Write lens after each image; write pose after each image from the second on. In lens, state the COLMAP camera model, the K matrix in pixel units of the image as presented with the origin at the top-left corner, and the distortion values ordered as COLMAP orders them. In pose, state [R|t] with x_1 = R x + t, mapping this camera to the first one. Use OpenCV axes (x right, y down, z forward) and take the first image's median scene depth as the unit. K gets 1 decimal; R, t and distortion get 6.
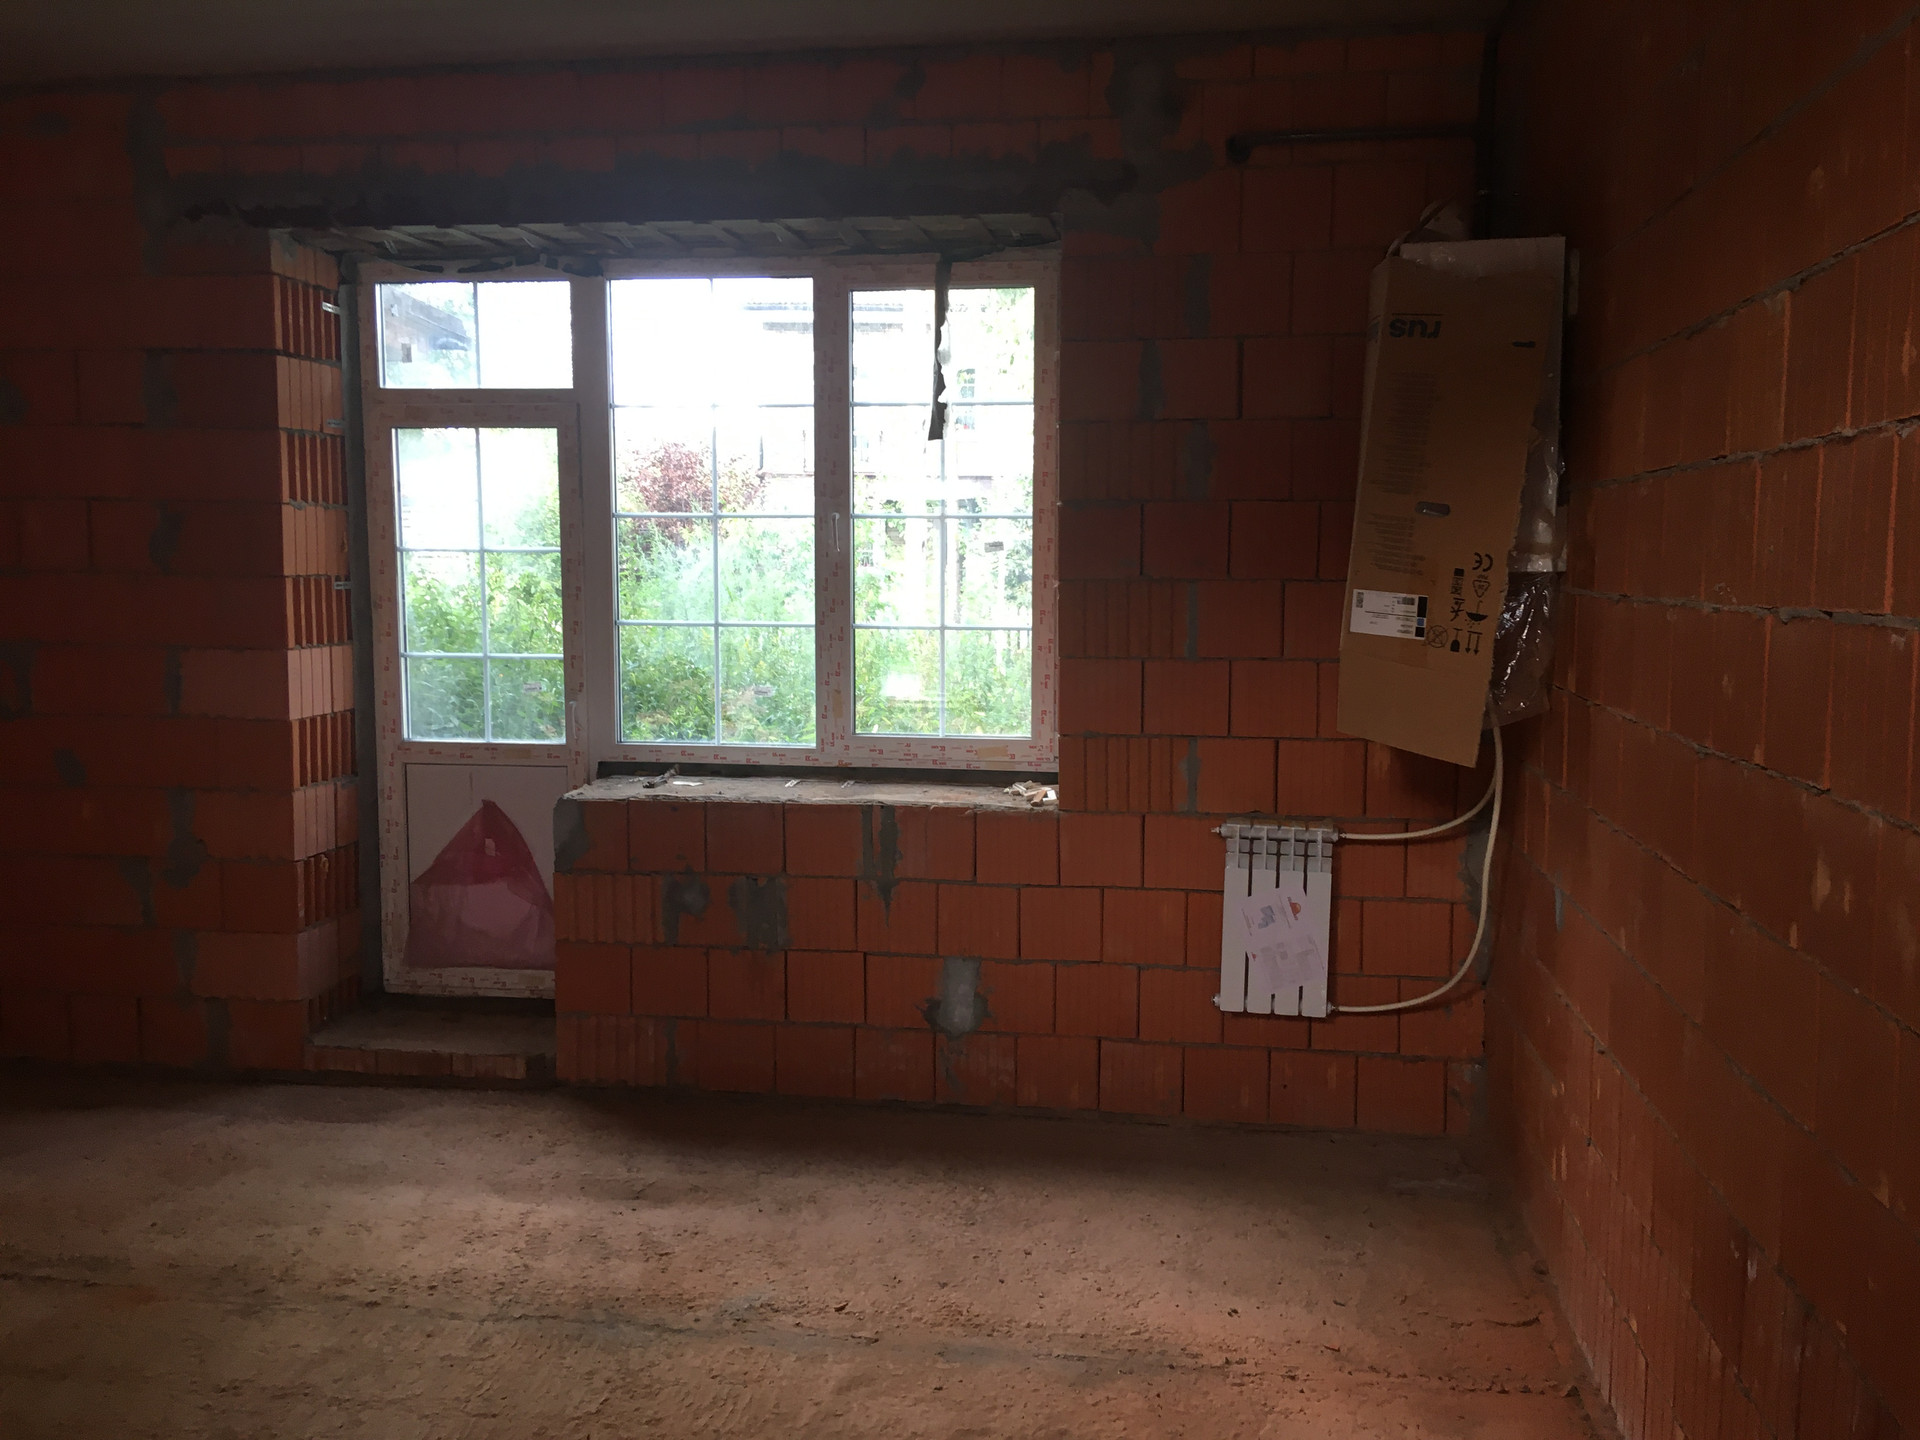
lens RADIAL K [[1624.3, 0, 960.0], [0, 1624.3, 720.0], [0, 0, 1]] dist [0.126342, -0.188622]
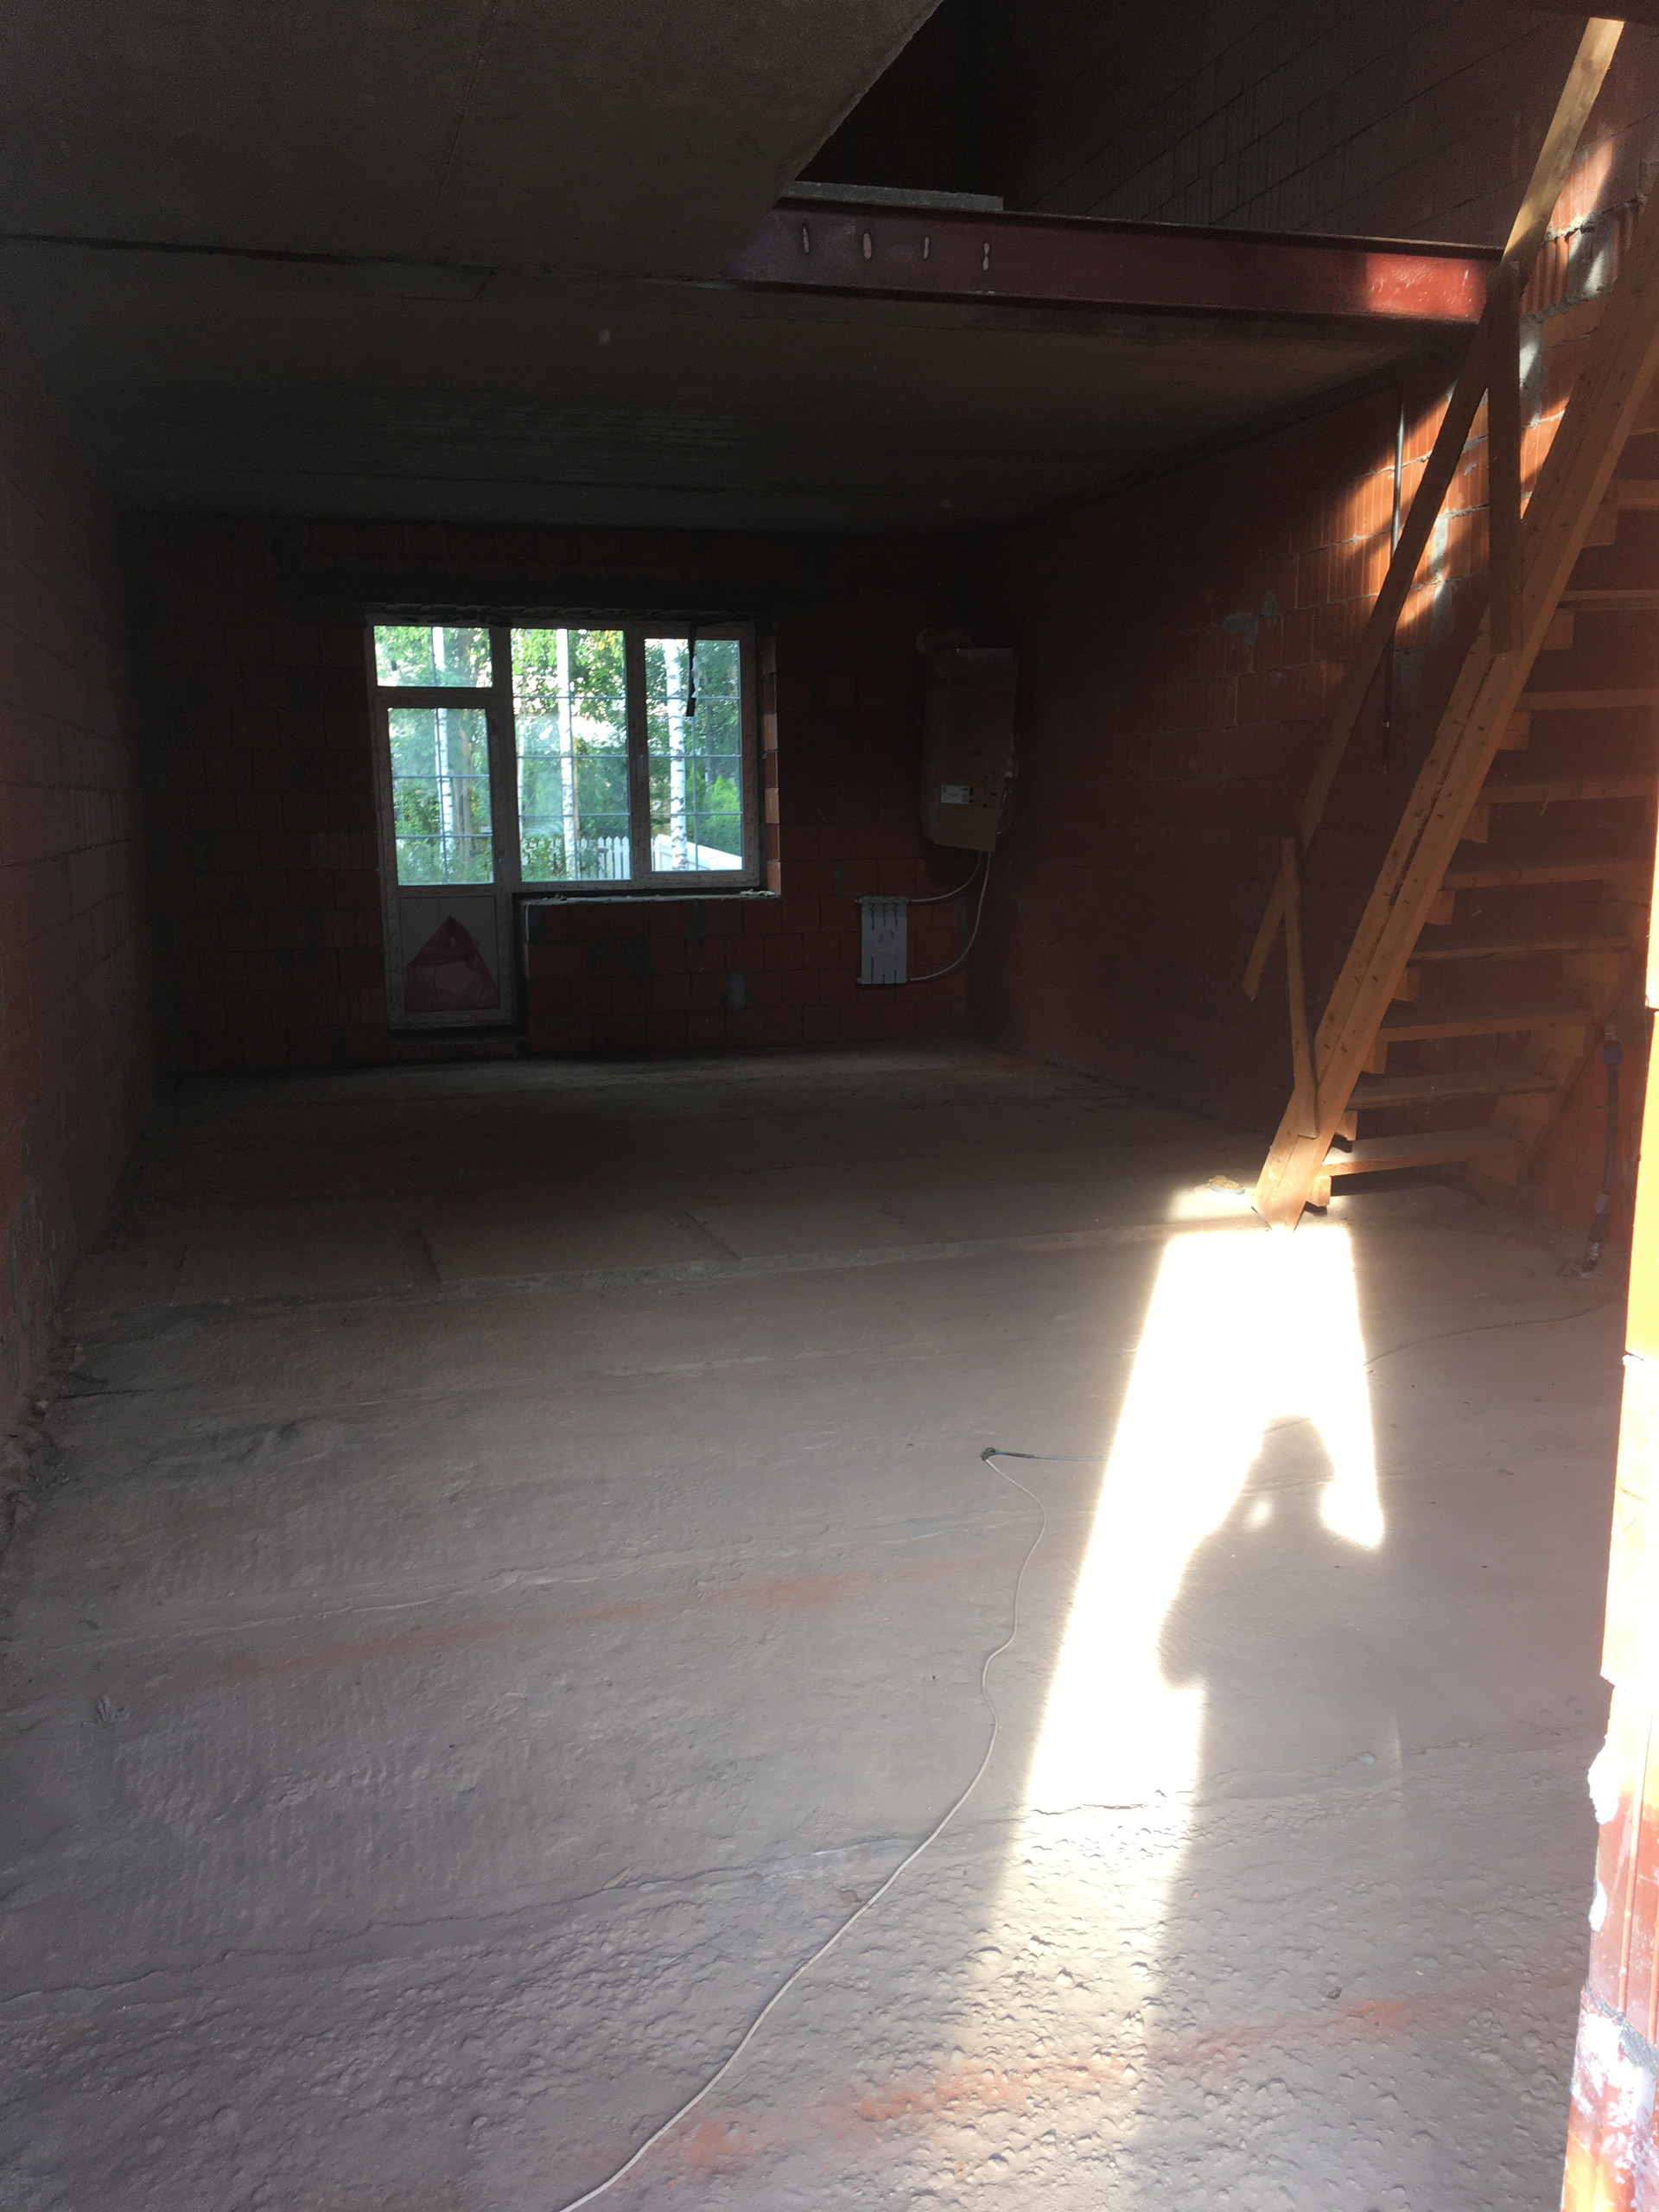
lens RADIAL K [[1871.3, 0, 834.1], [0, 1871.3, 1098.6], [0, 0, 1]] dist [0.126342, -0.188622]
pose [[0.907904, -0.081842, 0.411110, -0.838515], [0.058047, 0.995853, 0.070057, 0.138664], [-0.415139, -0.039741, 0.908890, -1.162376]]
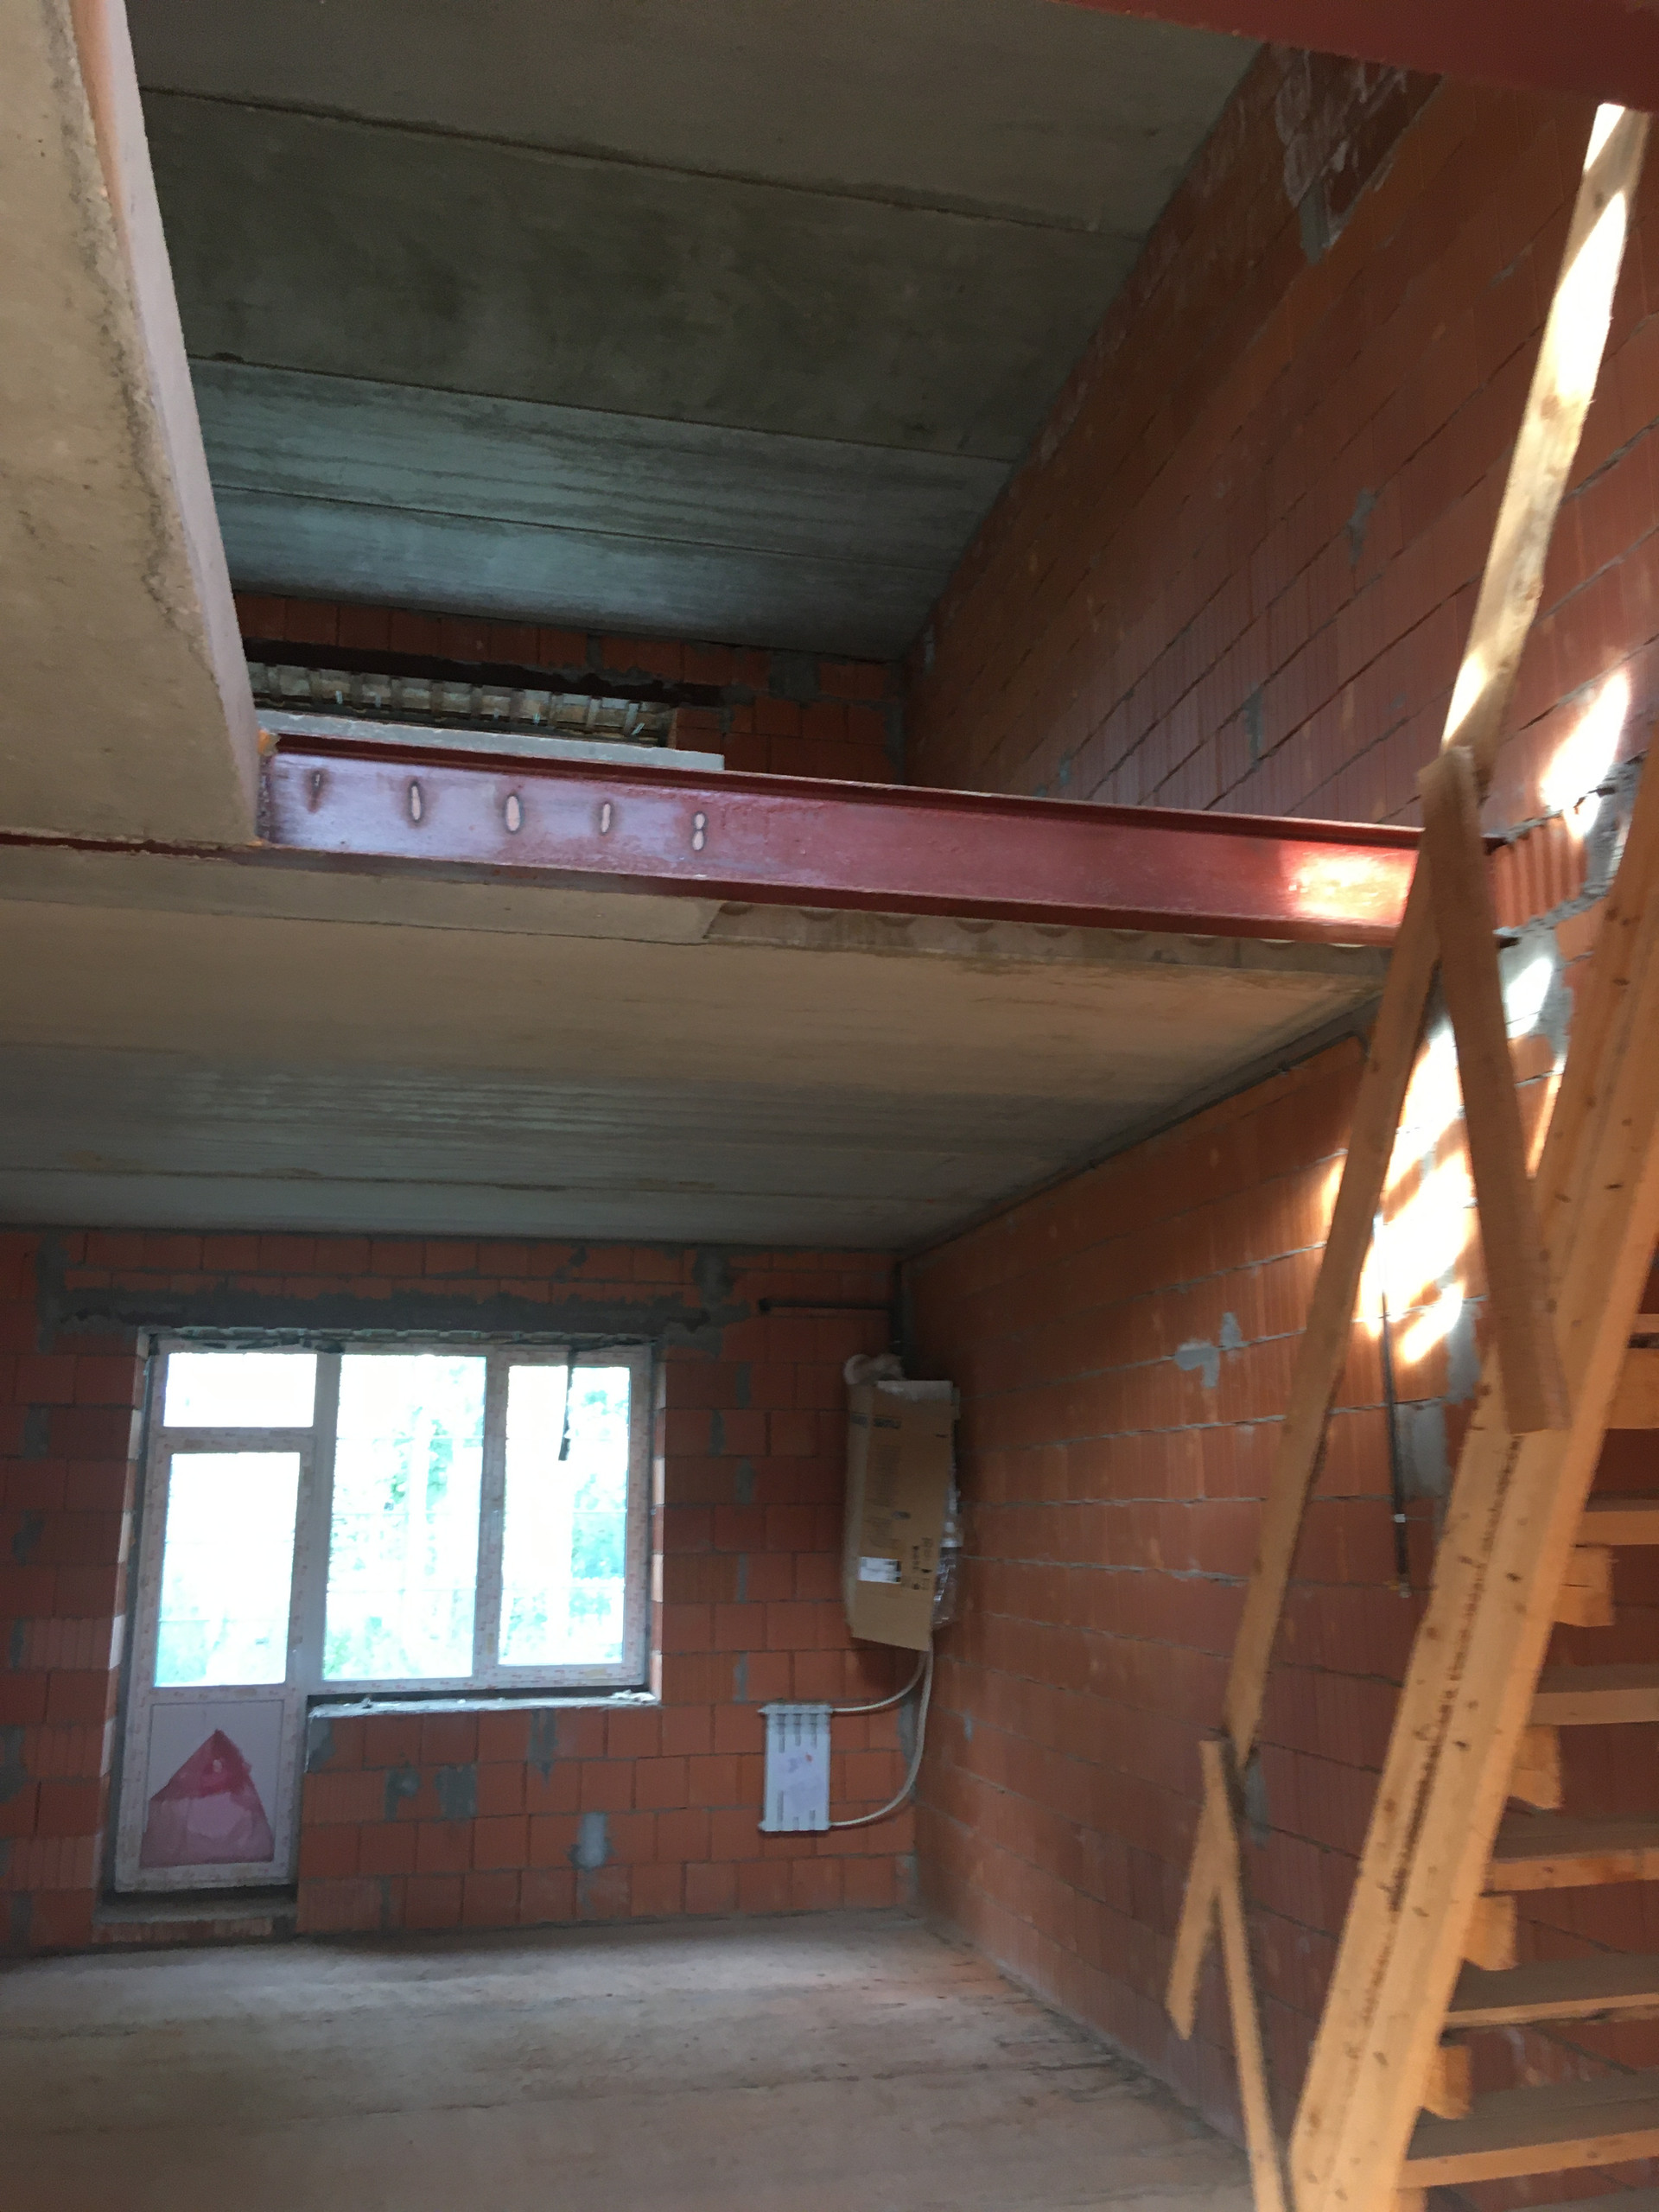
lens RADIAL K [[1871.3, 0, 834.1], [0, 1871.3, 1098.6], [0, 0, 1]] dist [0.126342, -0.188622]
pose [[0.929772, 0.074383, 0.360544, -0.456951], [0.042232, 0.951358, -0.305180, 0.059455], [-0.365706, 0.298975, 0.881404, -0.799832]]
